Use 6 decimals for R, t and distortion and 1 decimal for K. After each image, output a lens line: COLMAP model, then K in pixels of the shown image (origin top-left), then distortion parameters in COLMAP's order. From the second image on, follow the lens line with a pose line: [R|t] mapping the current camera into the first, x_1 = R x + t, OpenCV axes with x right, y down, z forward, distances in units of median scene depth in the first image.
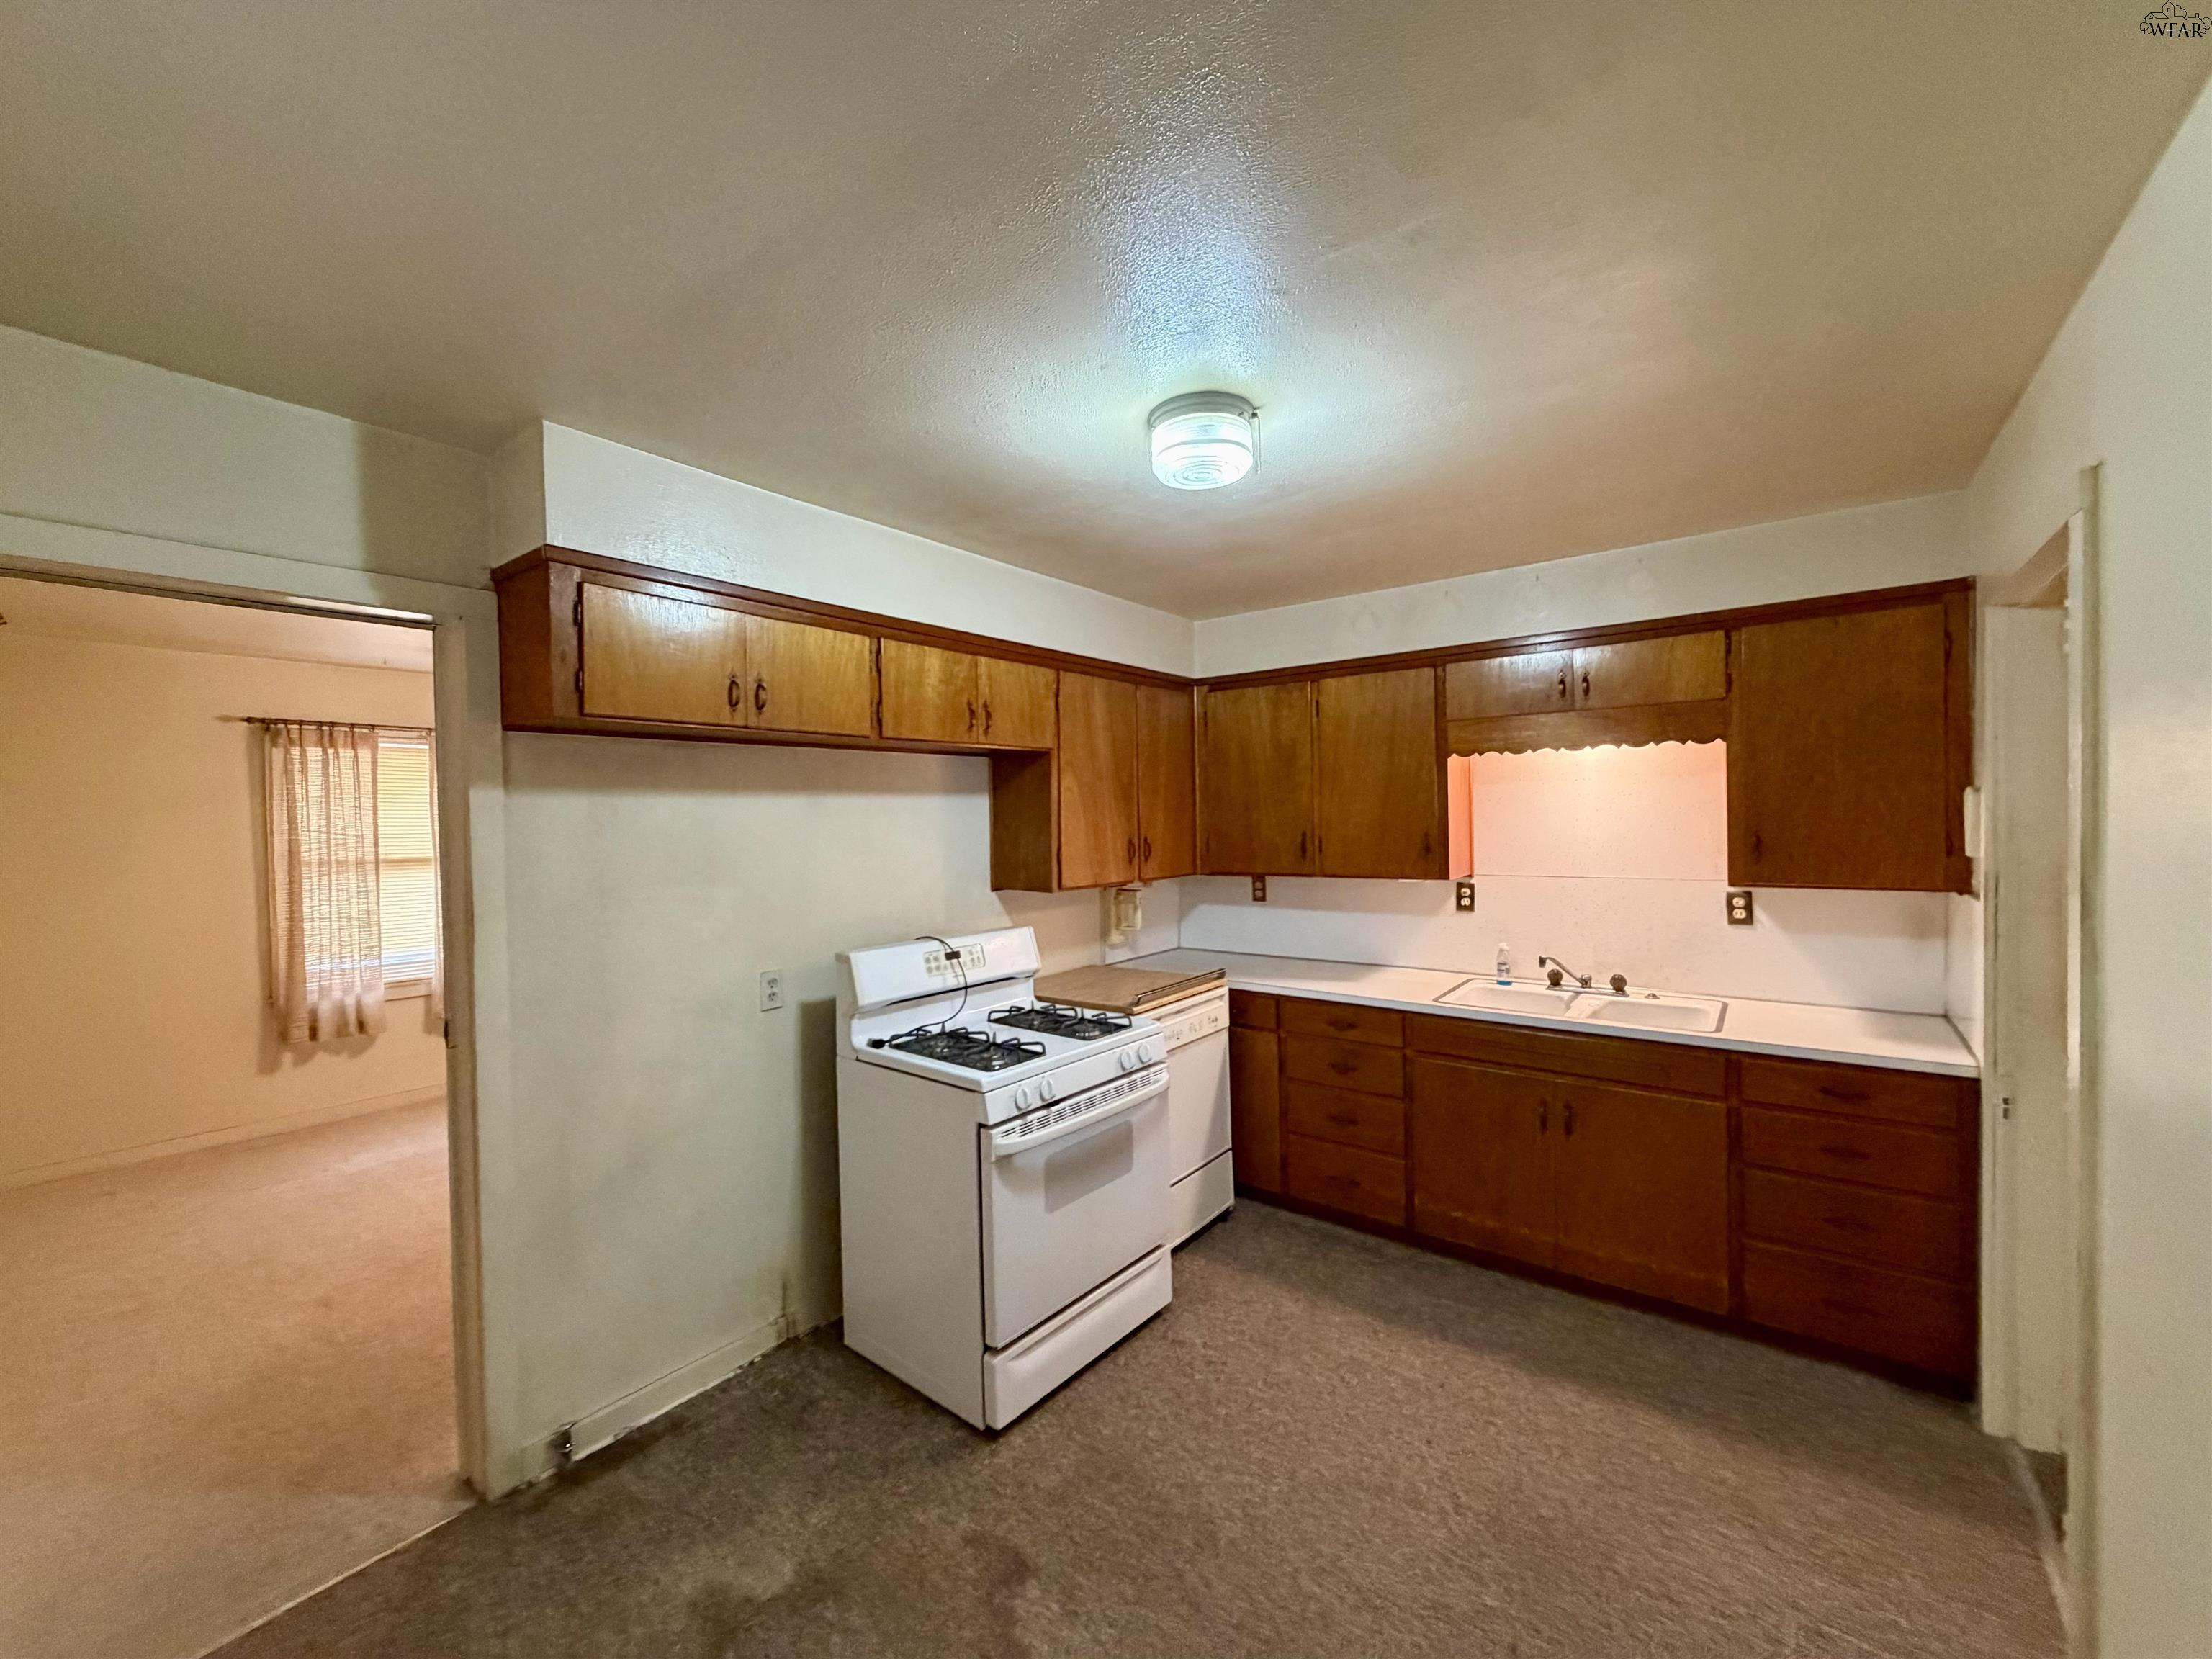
lens RADIAL K [[886.2, 0, 1101.6], [0, 886.2, 825.7], [0, 0, 1]] dist [0.000792, 0.000389]
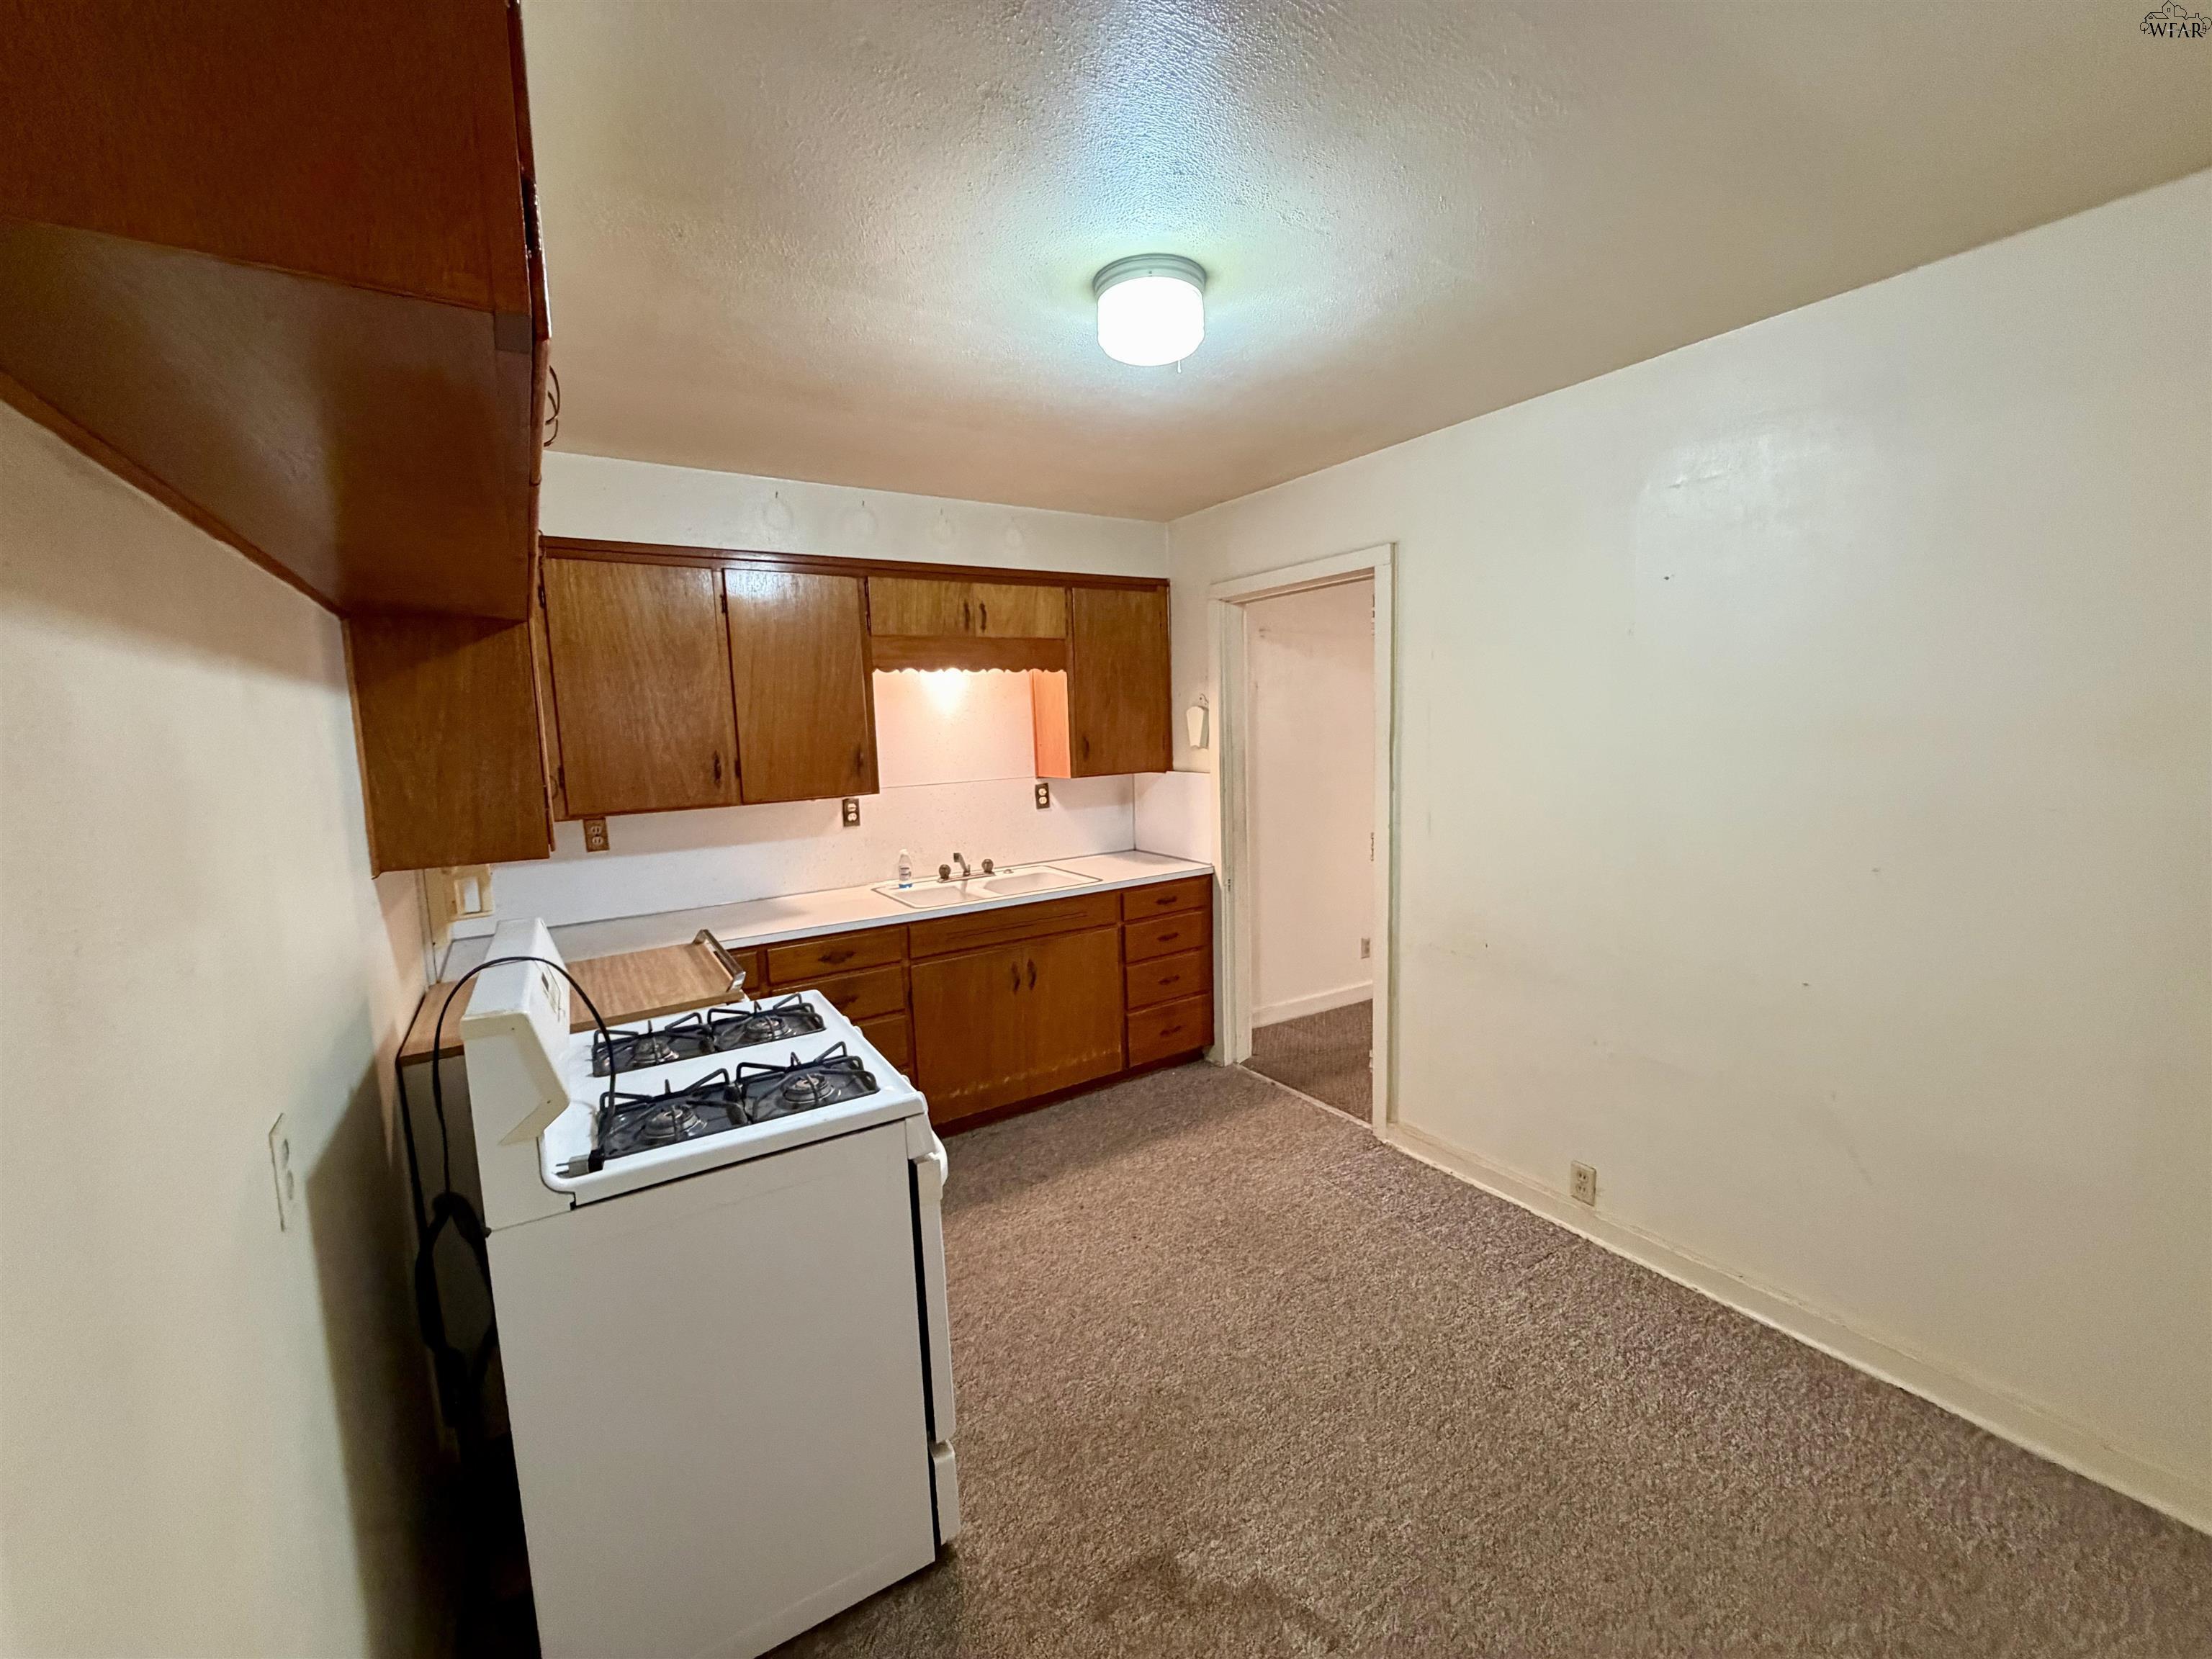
lens RADIAL K [[886.2, 0, 1101.6], [0, 886.2, 825.7], [0, 0, 1]] dist [0.000792, 0.000389]
pose [[0.329296, -0.105253, 0.938342, -0.391697], [0.038308, 0.994439, 0.098102, 0.006150], [-0.943449, 0.003641, 0.331497, 0.343193]]
